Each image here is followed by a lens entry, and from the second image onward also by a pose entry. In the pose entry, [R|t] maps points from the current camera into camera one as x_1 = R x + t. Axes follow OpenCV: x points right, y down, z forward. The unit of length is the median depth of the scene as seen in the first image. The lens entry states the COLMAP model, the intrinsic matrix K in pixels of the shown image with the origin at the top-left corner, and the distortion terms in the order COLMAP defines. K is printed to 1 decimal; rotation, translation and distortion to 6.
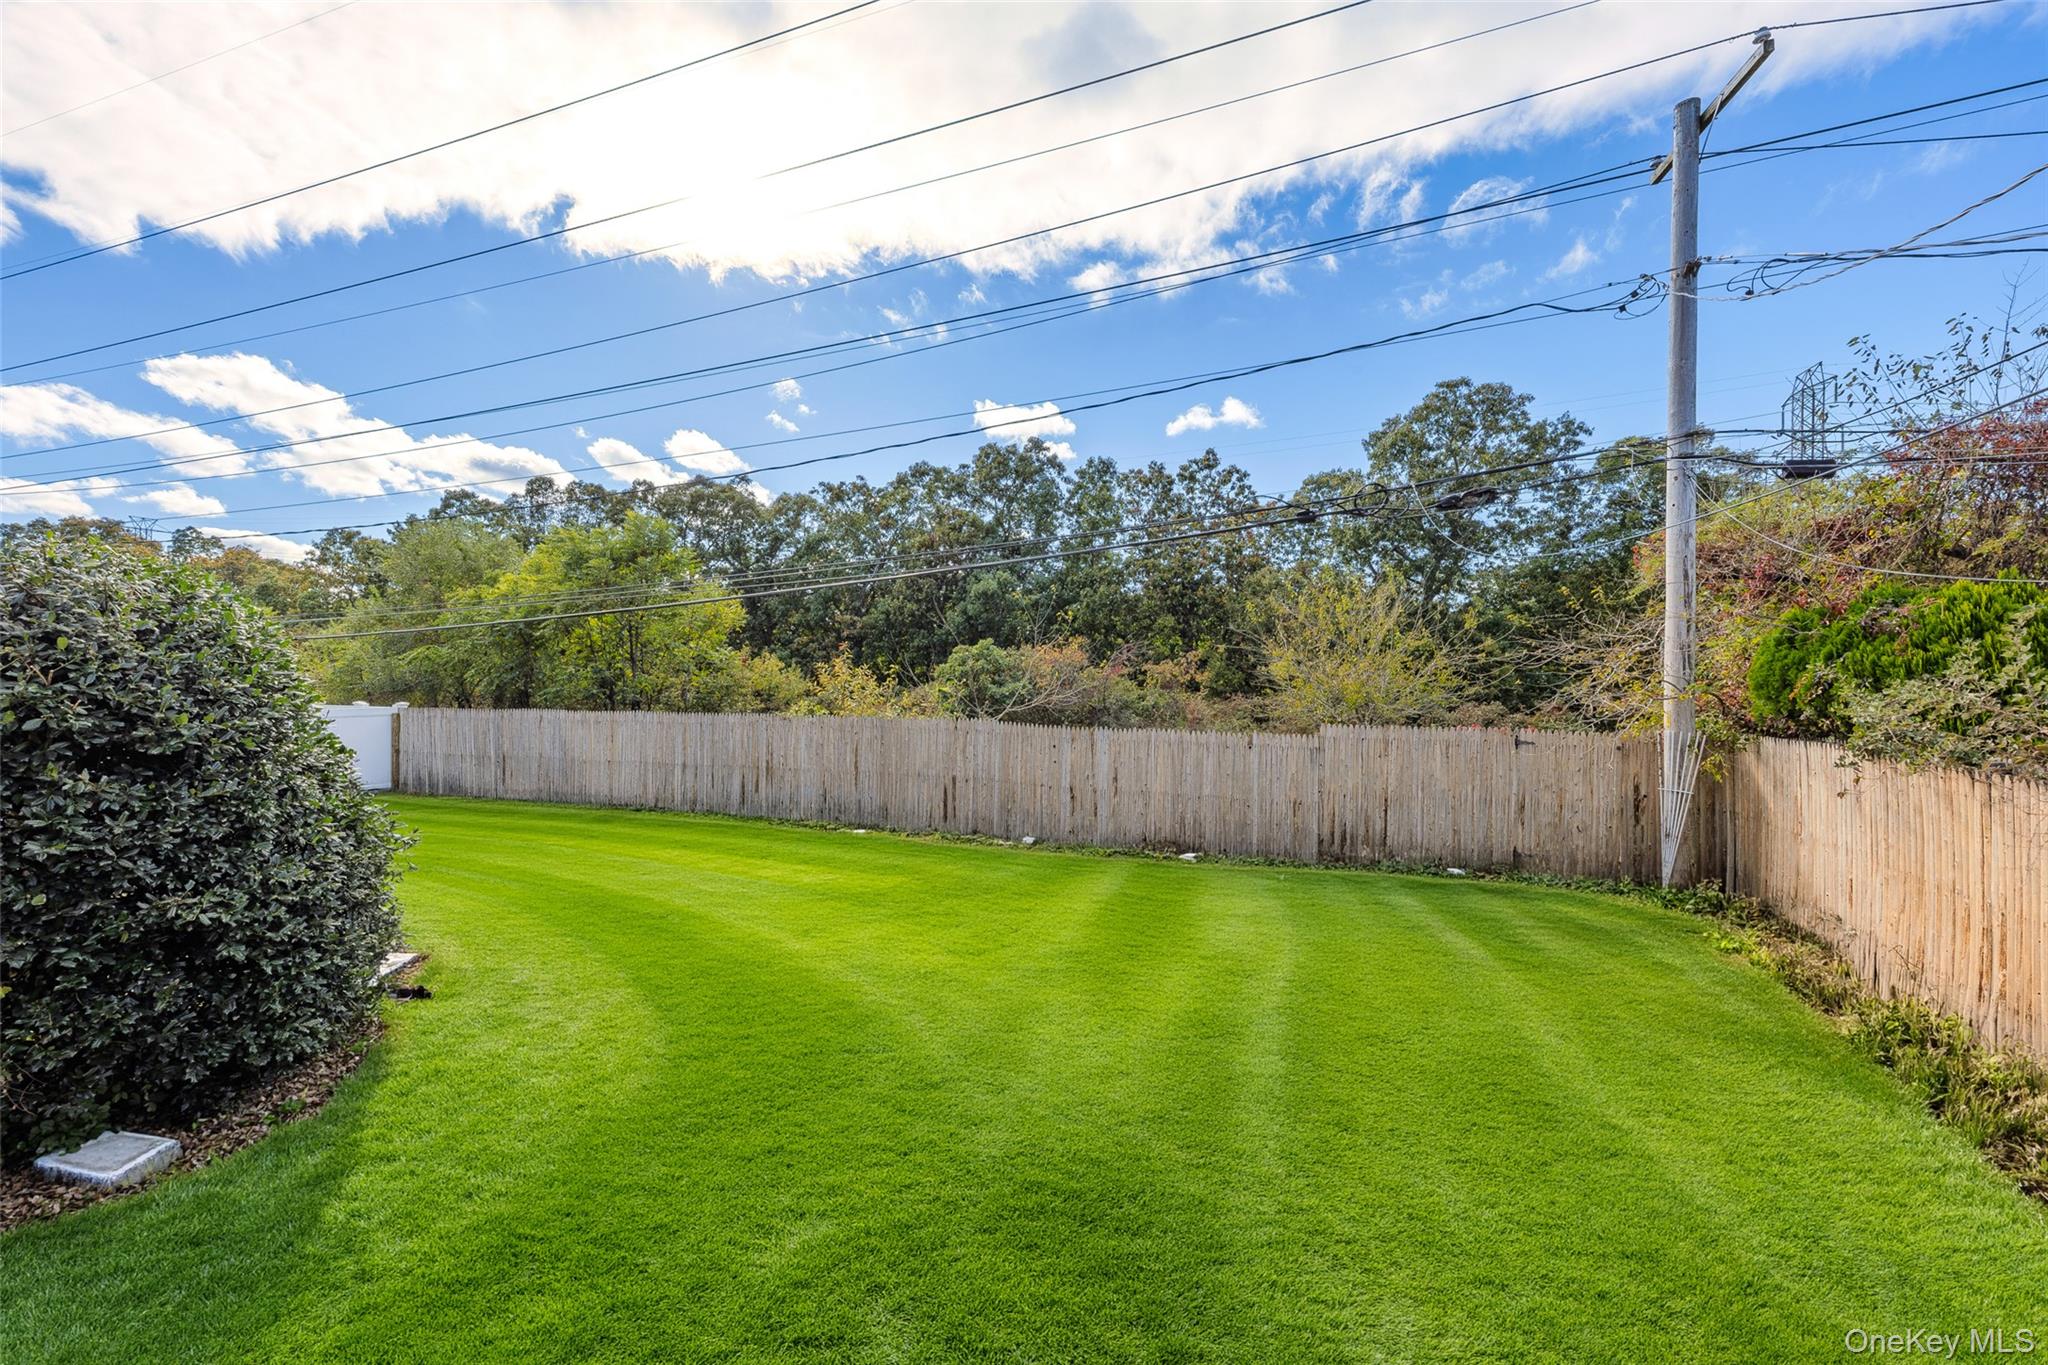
lens RADIAL K [[817.0, 0, 1024.0], [0, 817.0, 682.5], [0, 0, 1]] dist [0.001183, 0.000168]
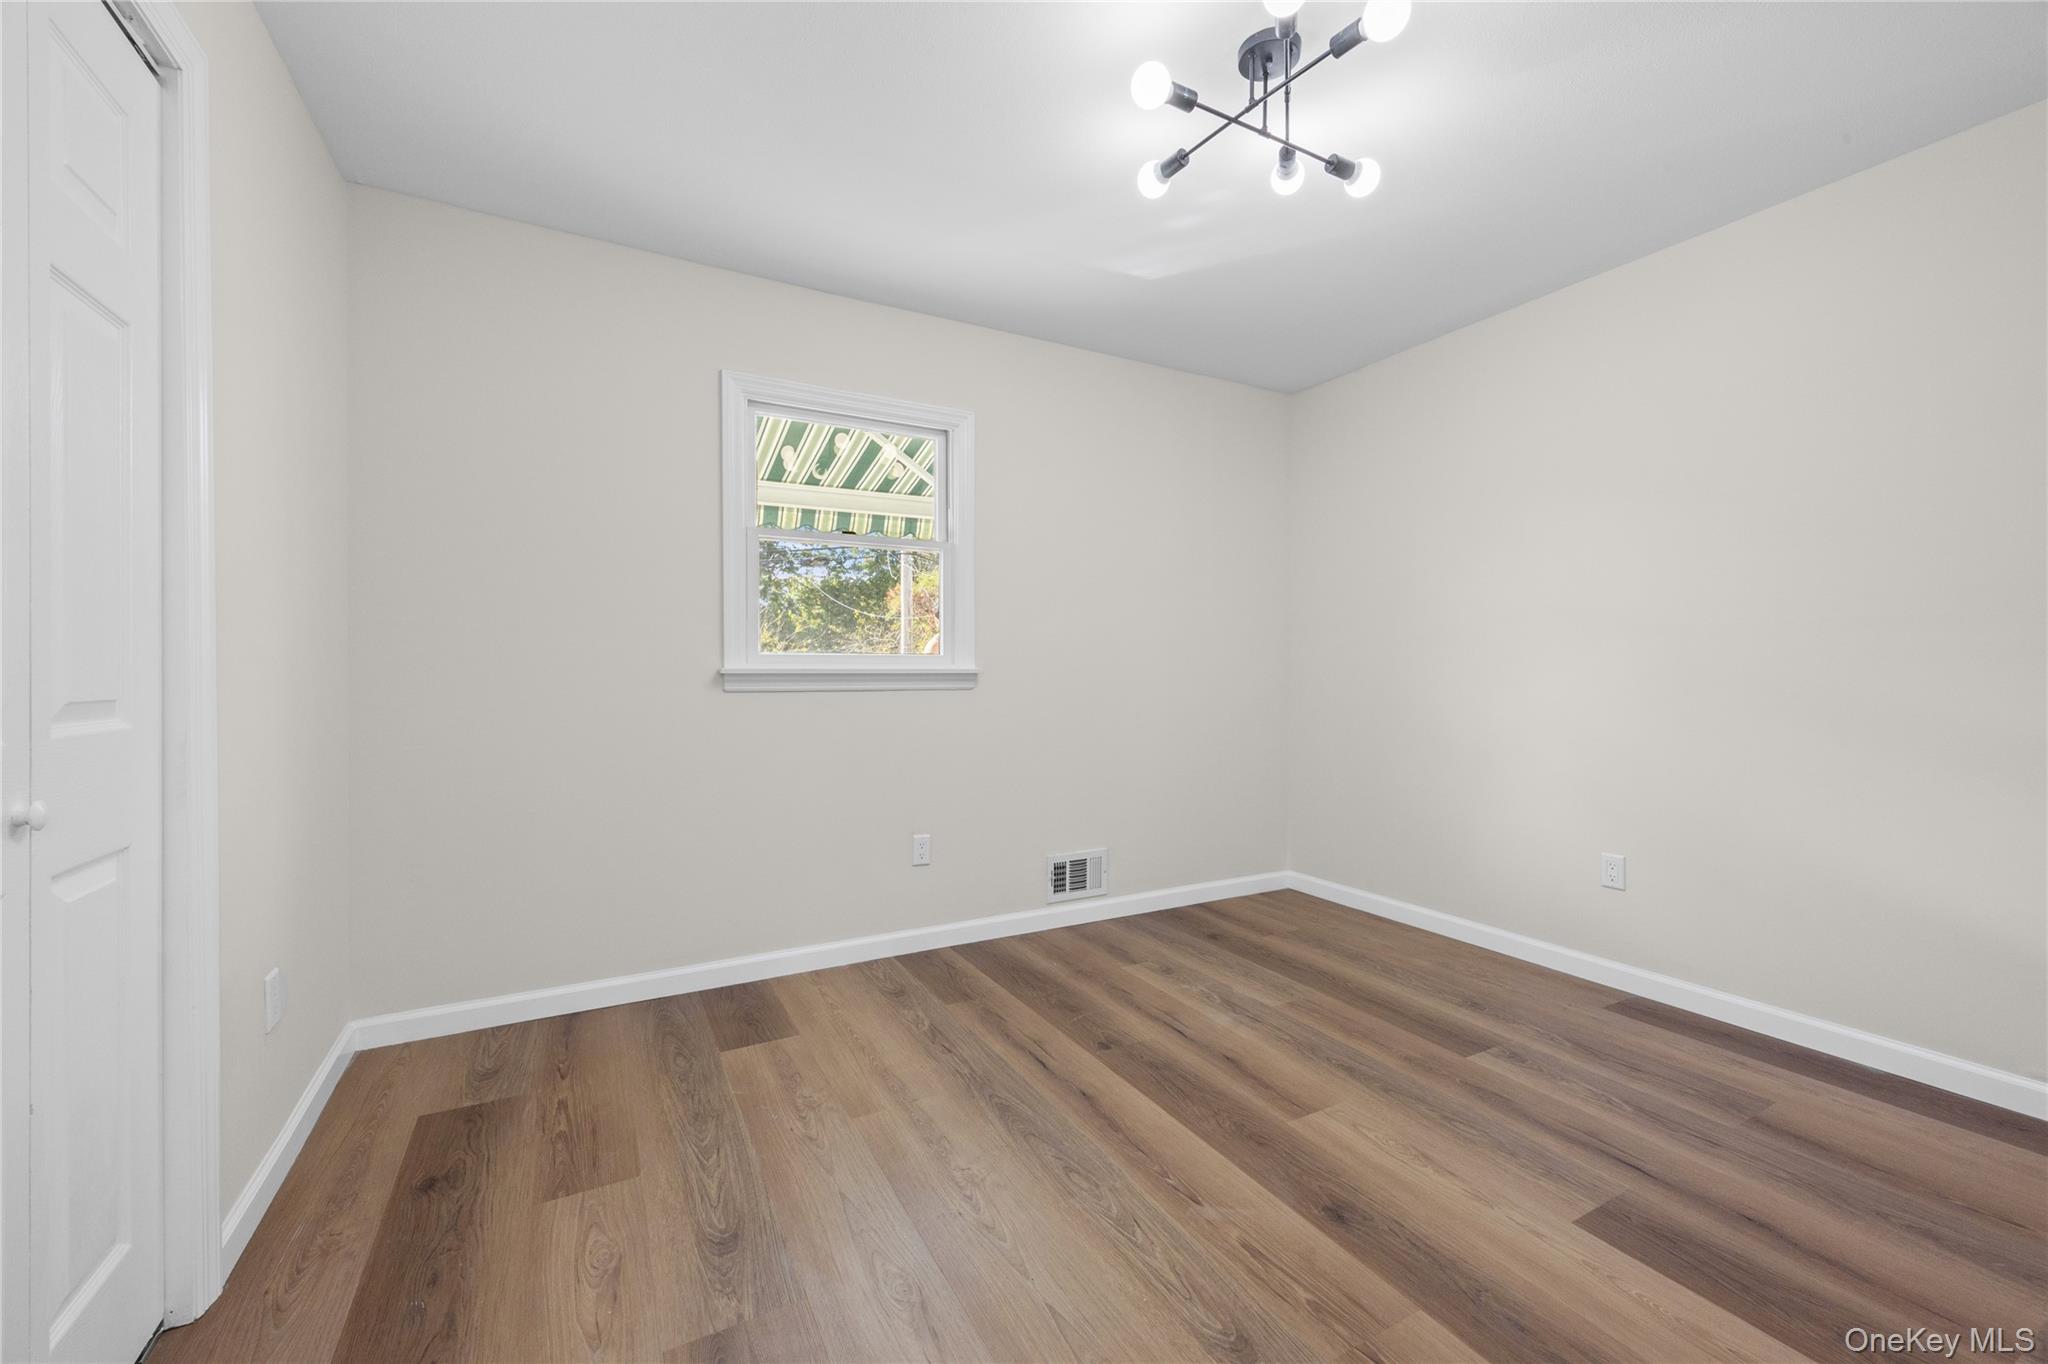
lens RADIAL K [[817.0, 0, 1024.0], [0, 817.0, 682.0], [0, 0, 1]] dist [0.001183, 0.000168]
pose [[0.685001, 0.001066, 0.728541, -0.466991], [-0.002663, 0.999996, 0.001040, 0.049168], [-0.728537, -0.002653, 0.685001, -0.590083]]
